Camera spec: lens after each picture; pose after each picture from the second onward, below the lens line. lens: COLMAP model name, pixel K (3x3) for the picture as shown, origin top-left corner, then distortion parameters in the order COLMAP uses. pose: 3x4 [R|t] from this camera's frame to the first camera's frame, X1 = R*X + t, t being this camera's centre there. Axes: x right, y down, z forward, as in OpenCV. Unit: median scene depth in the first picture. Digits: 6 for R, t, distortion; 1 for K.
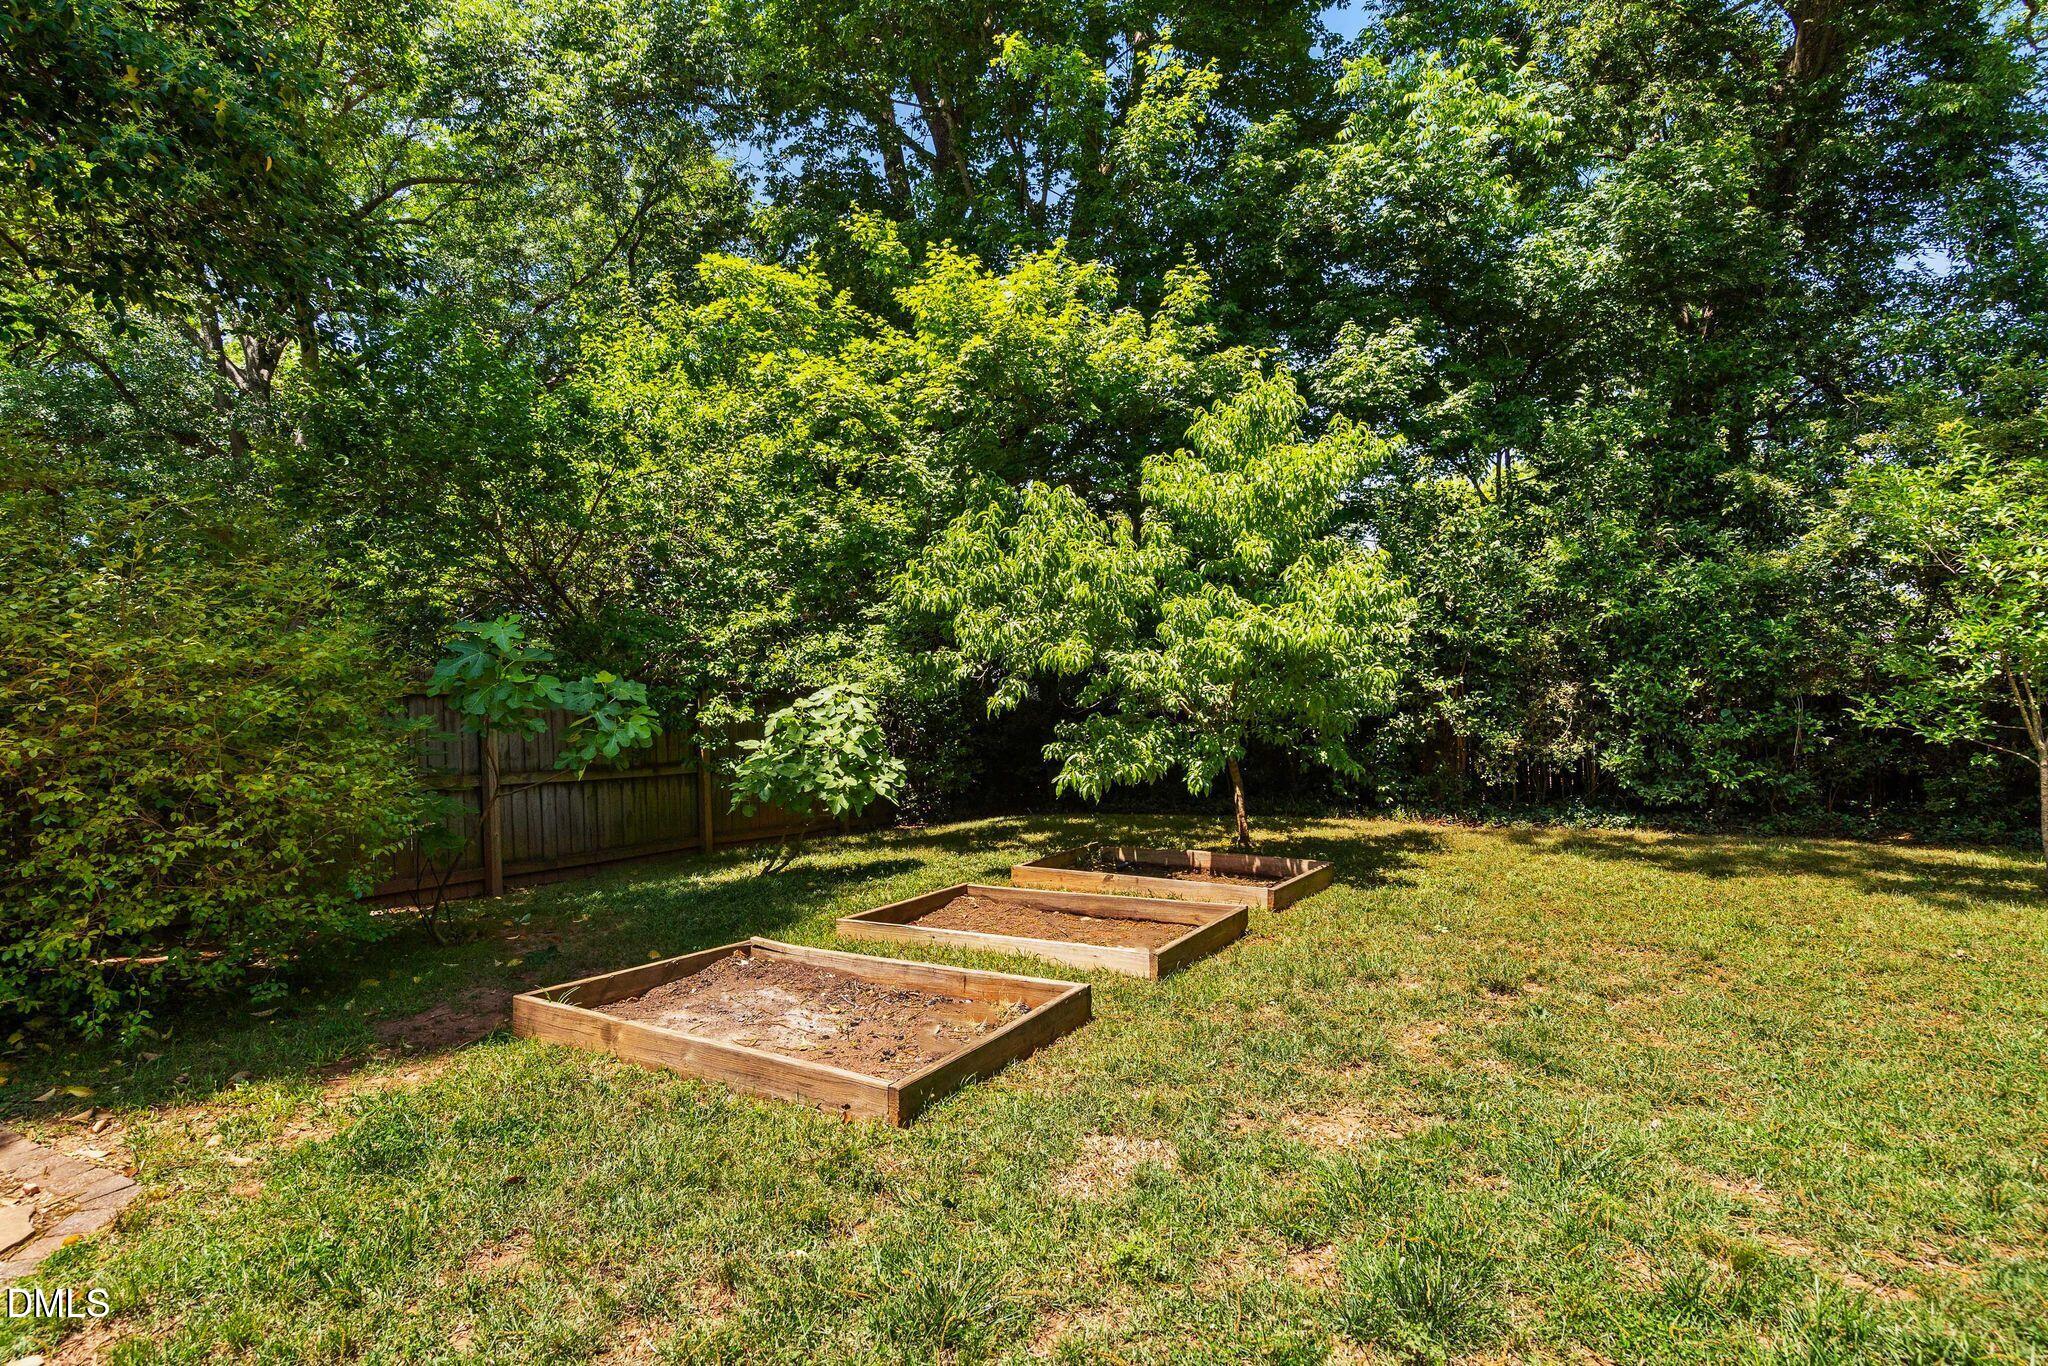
lens RADIAL K [[1021.2, 0, 1024.8], [0, 1021.2, 685.1], [0, 0, 1]] dist [0.001414, 0.001607]
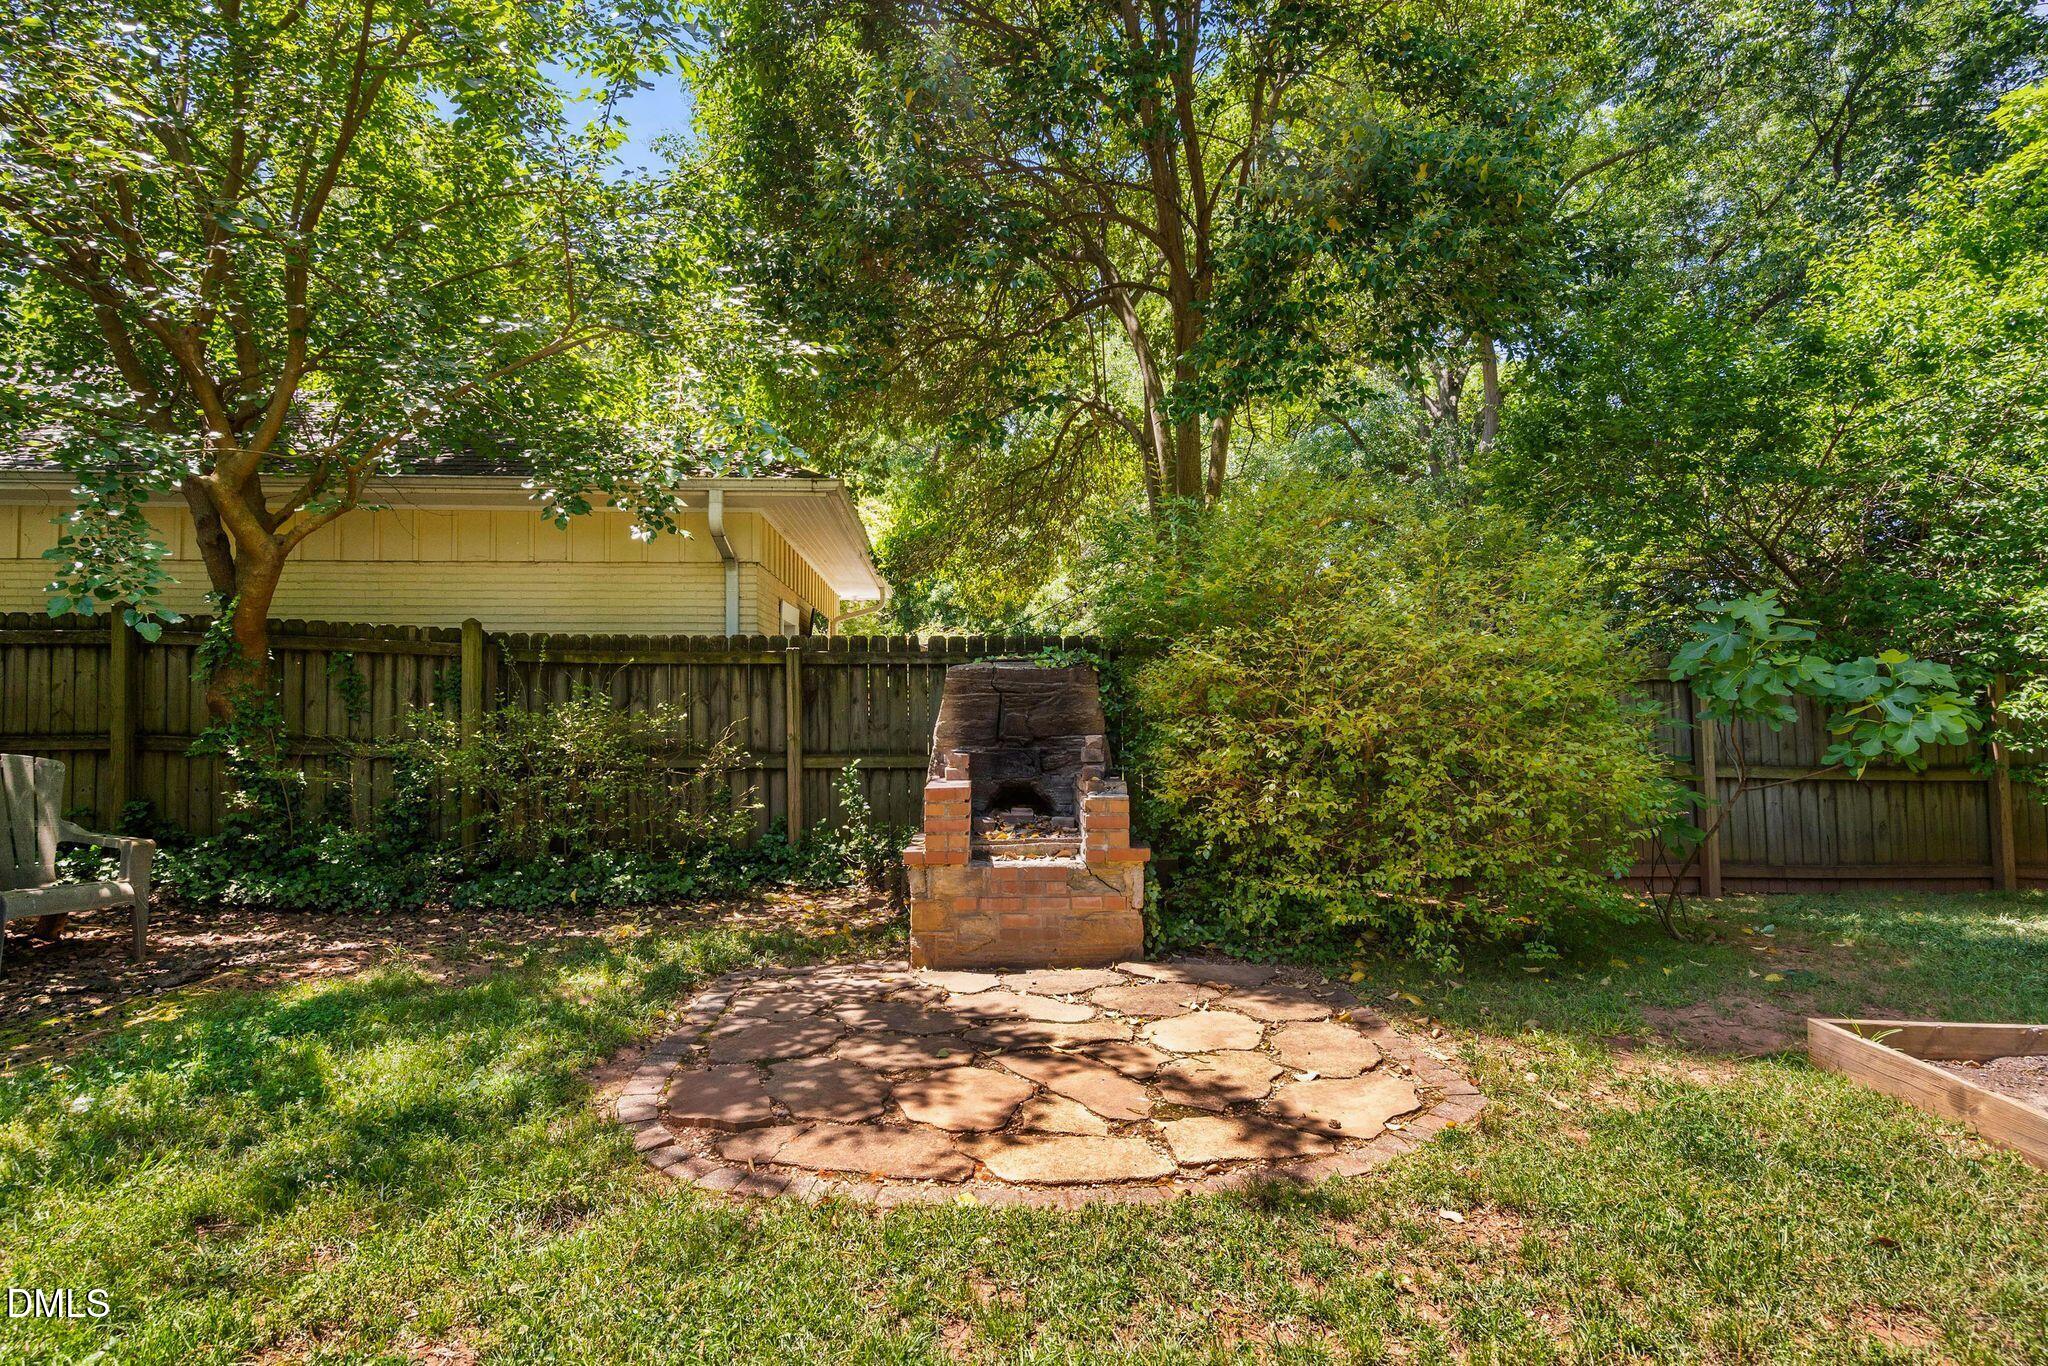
lens RADIAL K [[1027.8, 0, 1015.9], [0, 1027.8, 670.5], [0, 0, 1]] dist [0.003023, 0.000634]
pose [[0.511915, -0.012994, -0.858938, -0.040908], [0.012085, 0.999896, -0.007924, 0.000852], [0.858951, -0.006324, 0.512018, -0.022387]]
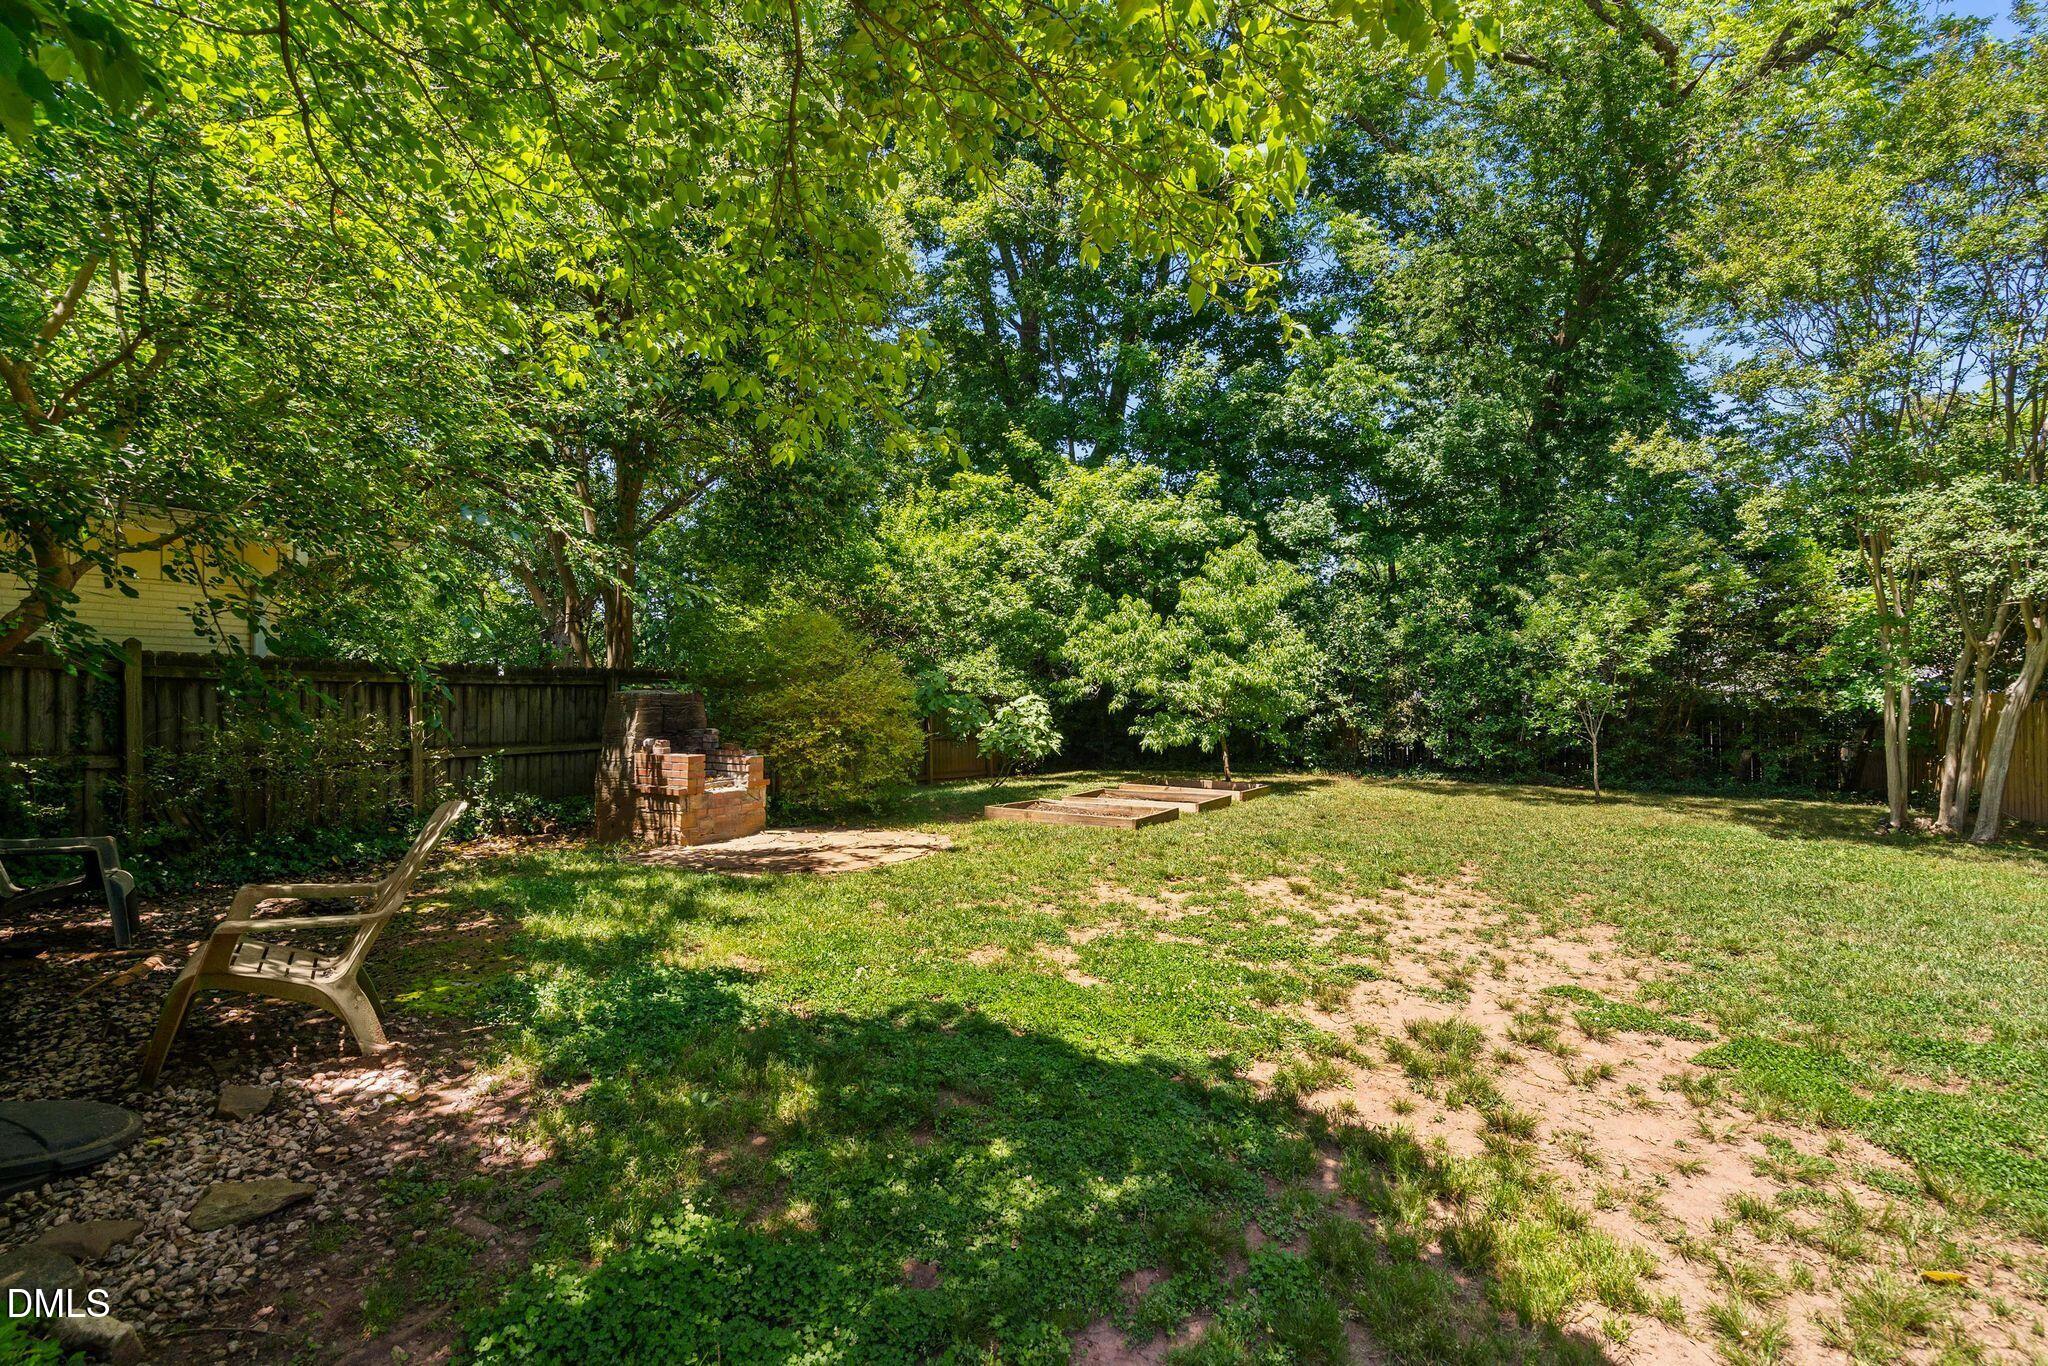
lens RADIAL K [[929.5, 0, 1016.0], [0, 929.5, 675.9], [0, 0, 1]] dist [0.000369, 0.000697]
pose [[0.999804, 0.018868, -0.005949, -0.200644], [-0.018880, 0.999820, -0.001902, -0.035429], [0.005912, 0.002014, 0.999980, -0.851609]]
